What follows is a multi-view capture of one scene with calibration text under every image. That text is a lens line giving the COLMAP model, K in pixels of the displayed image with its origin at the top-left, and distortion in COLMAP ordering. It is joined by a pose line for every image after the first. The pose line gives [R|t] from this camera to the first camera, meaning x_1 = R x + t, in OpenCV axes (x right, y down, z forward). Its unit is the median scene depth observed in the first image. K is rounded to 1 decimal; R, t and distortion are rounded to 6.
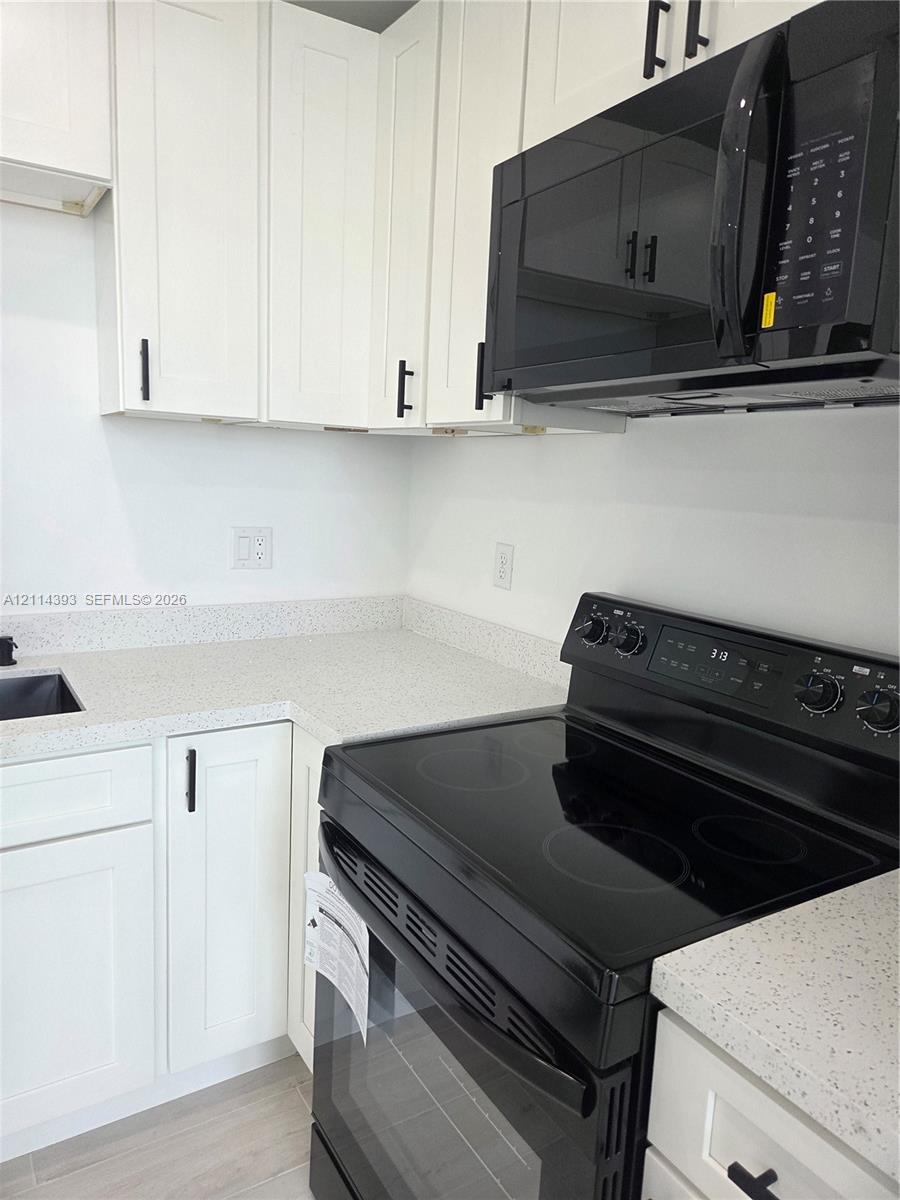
lens RADIAL K [[809.1, 0, 446.4], [0, 809.1, 601.3], [0, 0, 1]] dist [0.006255, 0.000756]
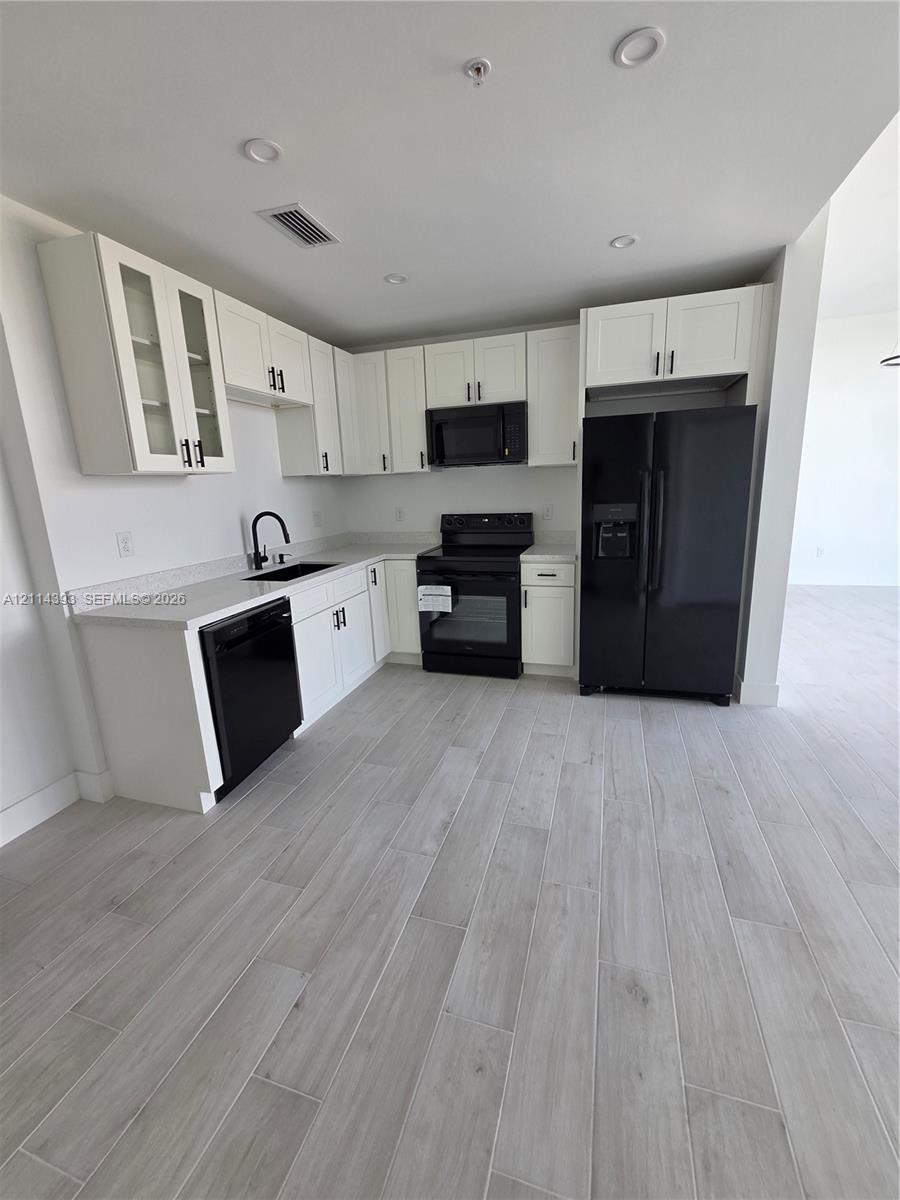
lens RADIAL K [[488.2, 0, 454.4], [0, 488.2, 595.9], [0, 0, 1]] dist [-0.000585, -0.000019]
pose [[0.742311, -0.212195, 0.635569, -1.235299], [0.171793, 0.977097, 0.125574, 0.081407], [-0.647658, 0.015972, 0.761763, -0.751245]]
